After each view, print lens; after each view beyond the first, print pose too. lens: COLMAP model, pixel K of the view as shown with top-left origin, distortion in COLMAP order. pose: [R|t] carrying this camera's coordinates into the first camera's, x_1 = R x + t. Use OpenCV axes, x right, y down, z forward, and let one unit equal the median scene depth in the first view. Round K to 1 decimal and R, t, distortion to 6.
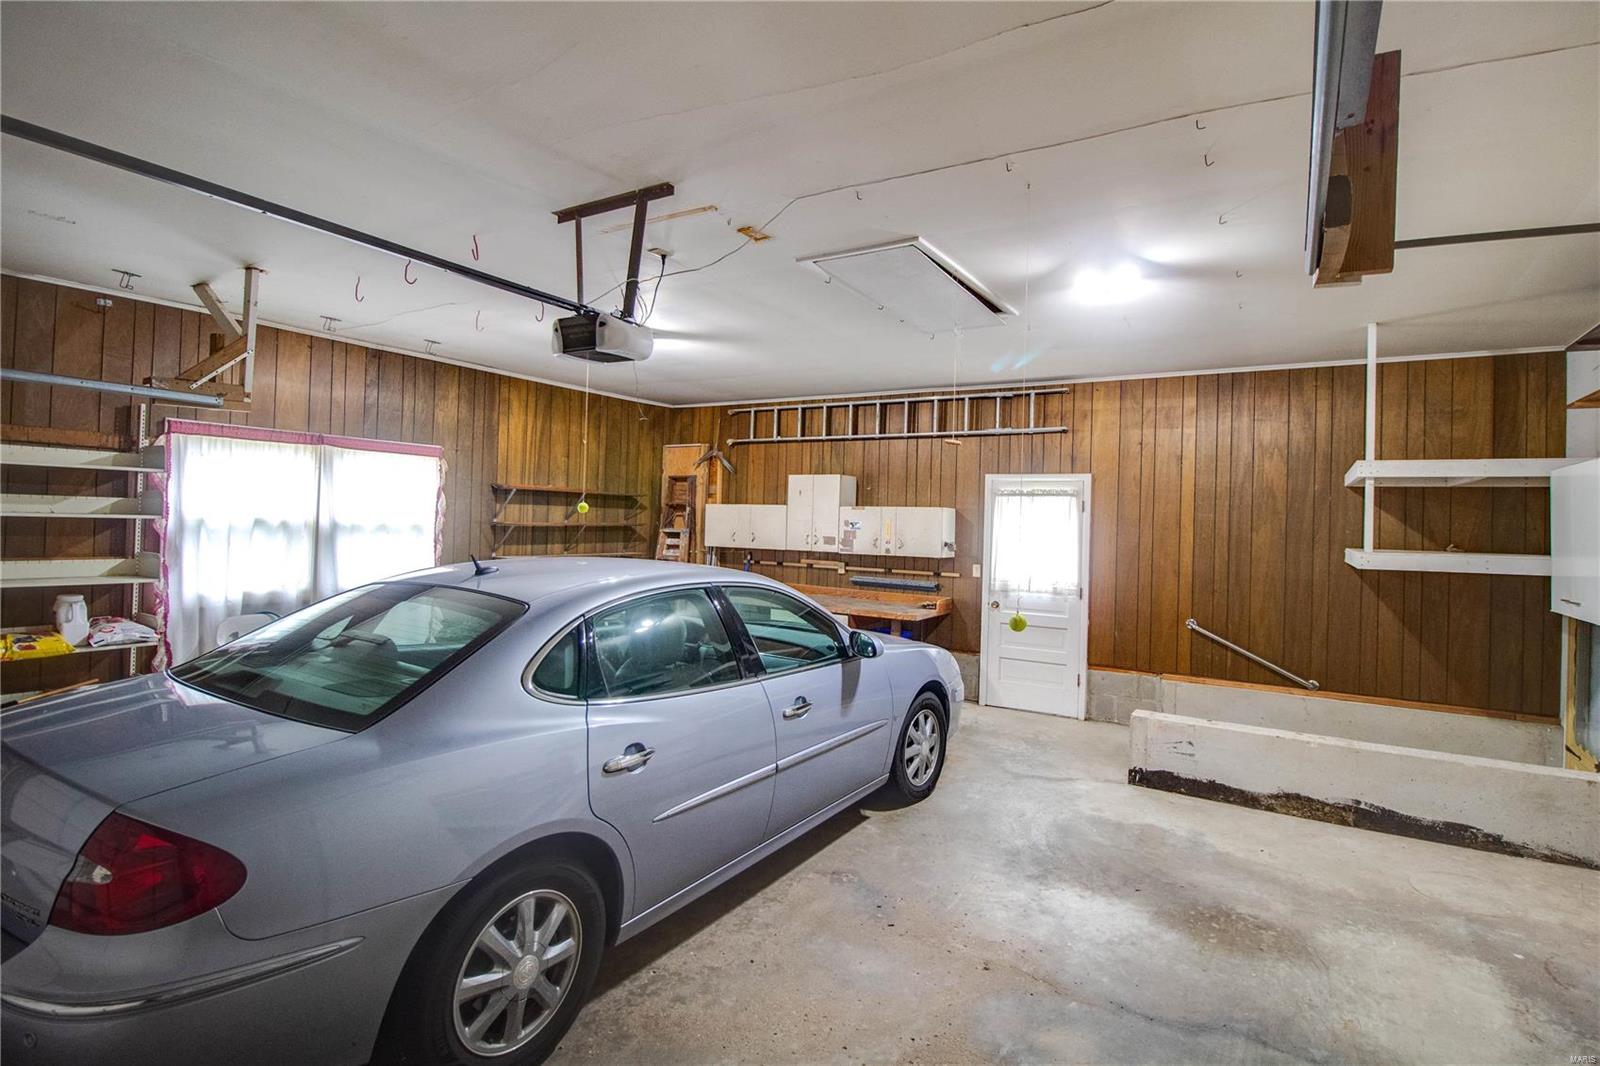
lens RADIAL K [[772.4, 0, 793.9], [0, 772.4, 517.9], [0, 0, 1]] dist [-0.015670, -0.004786]
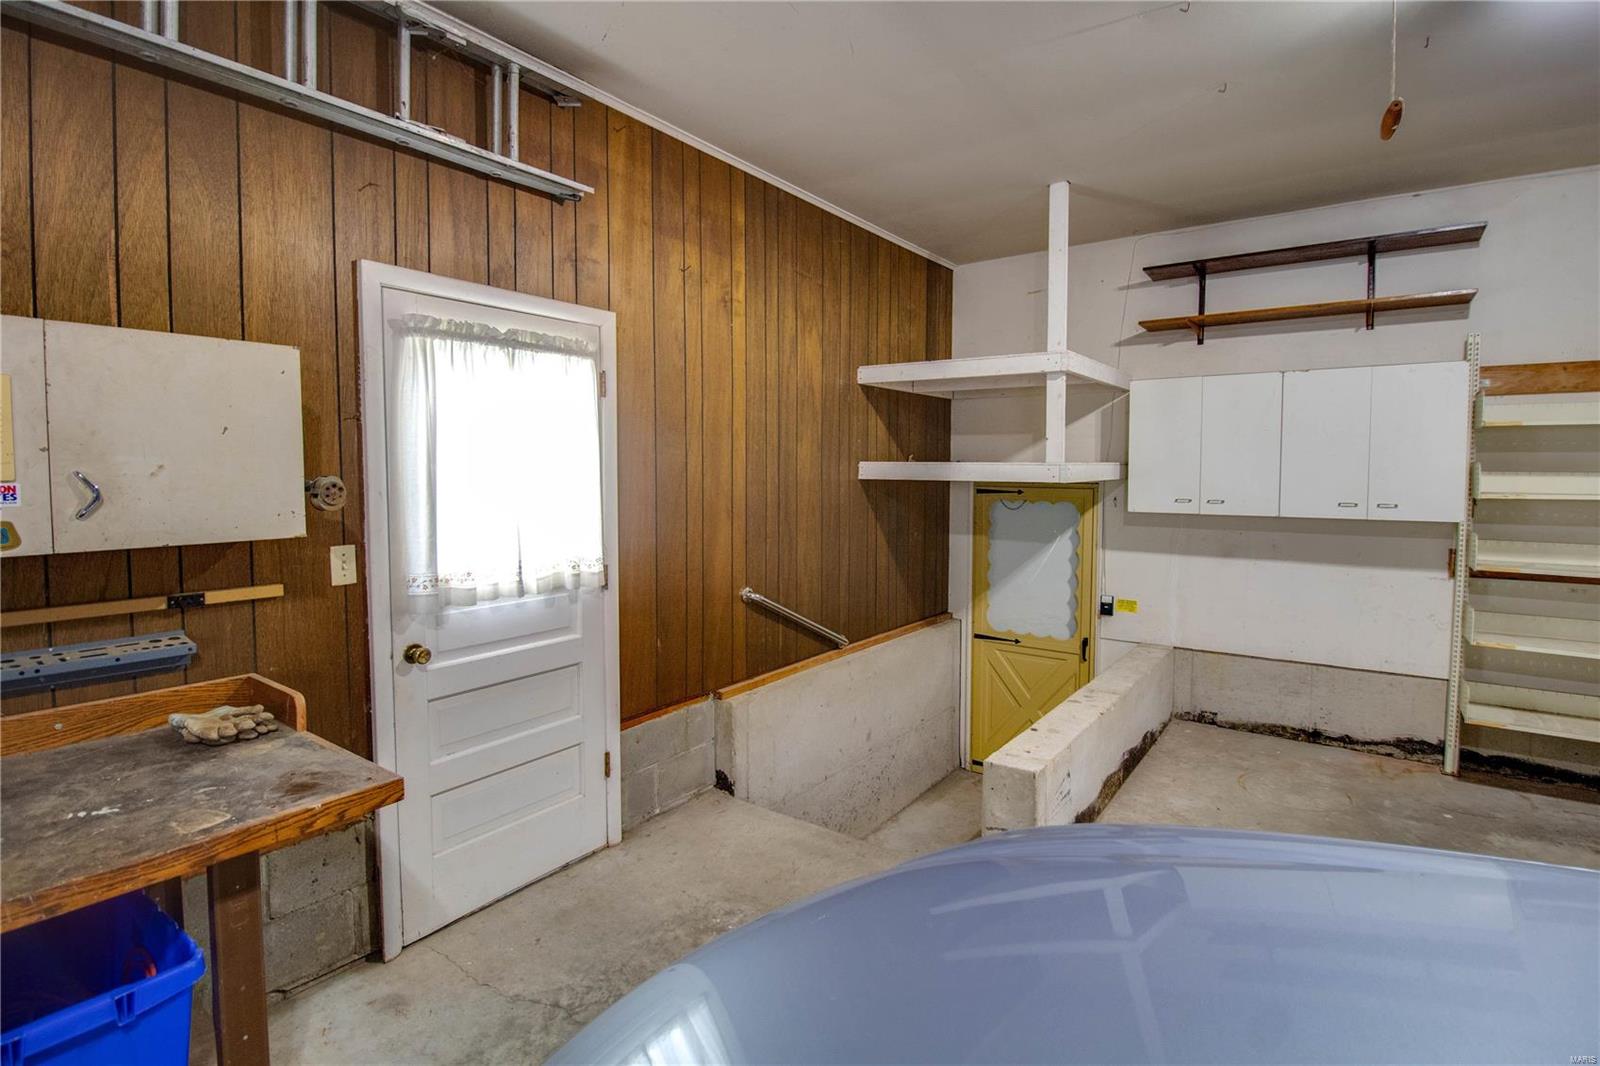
lens RADIAL K [[772.4, 0, 831.5], [0, 772.4, 509.5], [0, 0, 1]] dist [-0.015670, -0.004786]
pose [[0.027041, -0.085597, 0.995963, -0.065214], [-0.016252, 0.996158, 0.086055, 0.015044], [-0.999502, -0.018513, 0.025546, 0.757186]]
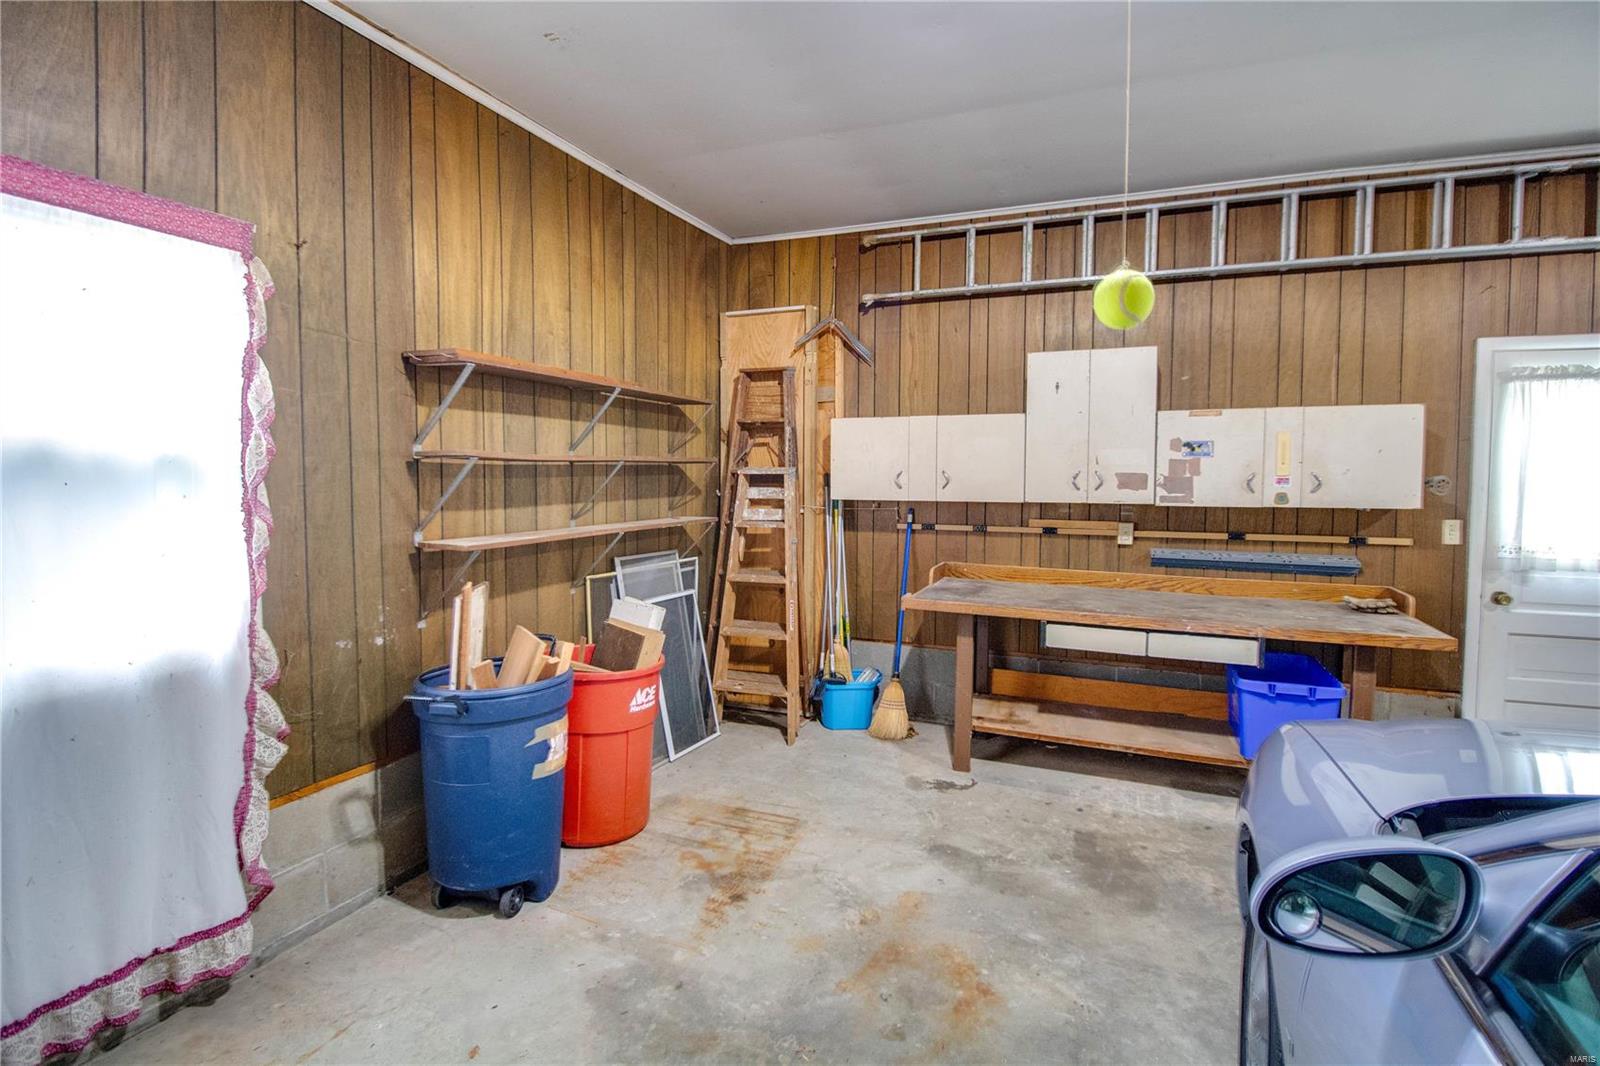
lens RADIAL K [[772.4, 0, 809.1], [0, 772.4, 519.2], [0, 0, 1]] dist [-0.015670, -0.004786]
pose [[0.982873, -0.034368, 0.181053, -0.255356], [0.022450, 0.997469, 0.067468, 0.016245], [-0.182914, -0.062248, 0.981156, 0.561452]]
